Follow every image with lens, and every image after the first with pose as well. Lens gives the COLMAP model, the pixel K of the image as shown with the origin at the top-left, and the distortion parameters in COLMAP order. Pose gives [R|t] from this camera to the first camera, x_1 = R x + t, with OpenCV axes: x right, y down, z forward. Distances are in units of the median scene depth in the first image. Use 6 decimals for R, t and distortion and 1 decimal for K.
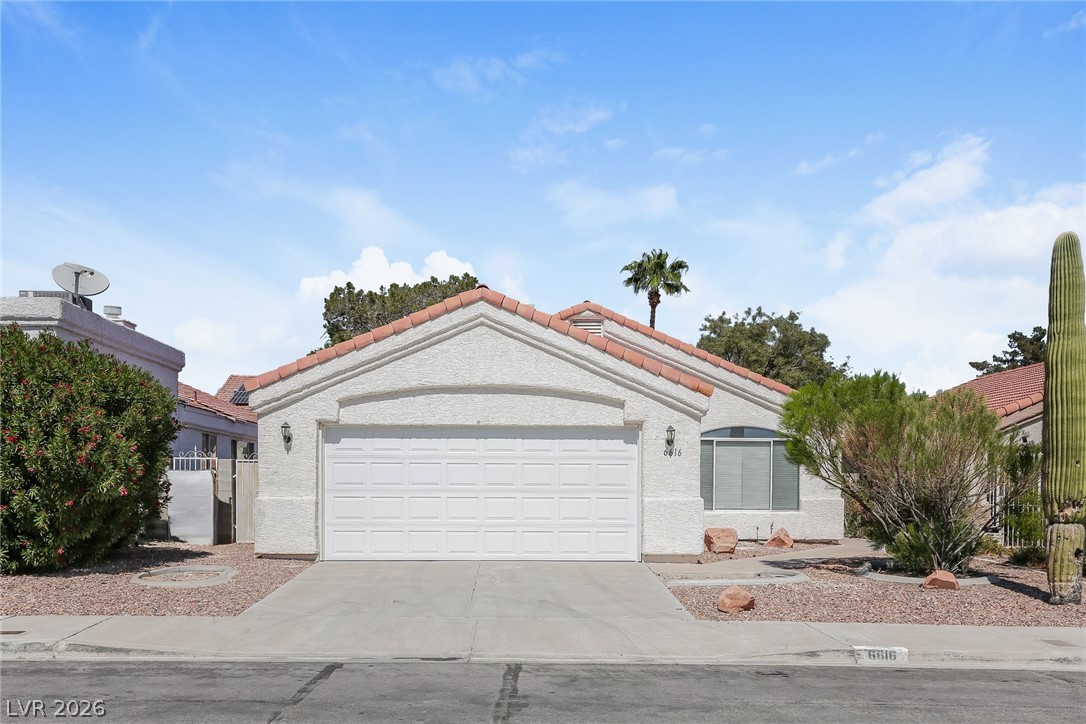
lens RADIAL K [[1128.0, 0, 543.0], [0, 1128.0, 362.0], [0, 0, 1]] dist [0.047062, 0.006068]
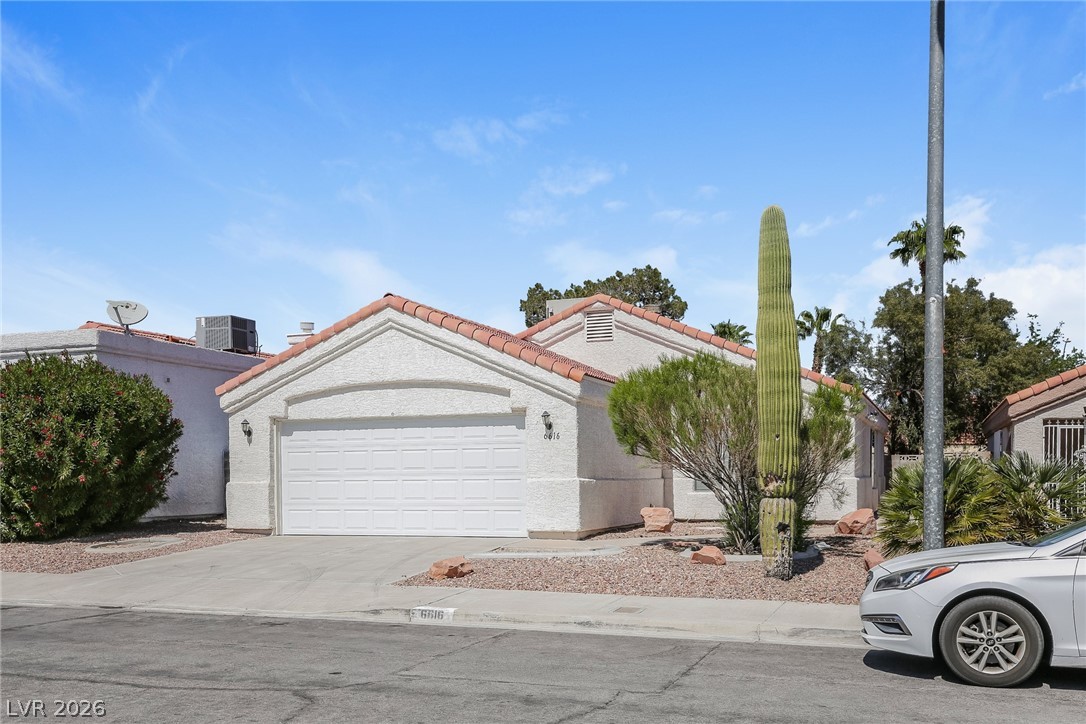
lens RADIAL K [[1128.0, 0, 543.0], [0, 1128.0, 362.0], [0, 0, 1]] dist [0.047062, 0.006068]
pose [[0.920997, -0.051687, -0.386125, 0.525544], [0.056245, 0.998417, 0.000508, 0.009000], [0.385488, -0.022185, 0.922446, 0.010471]]
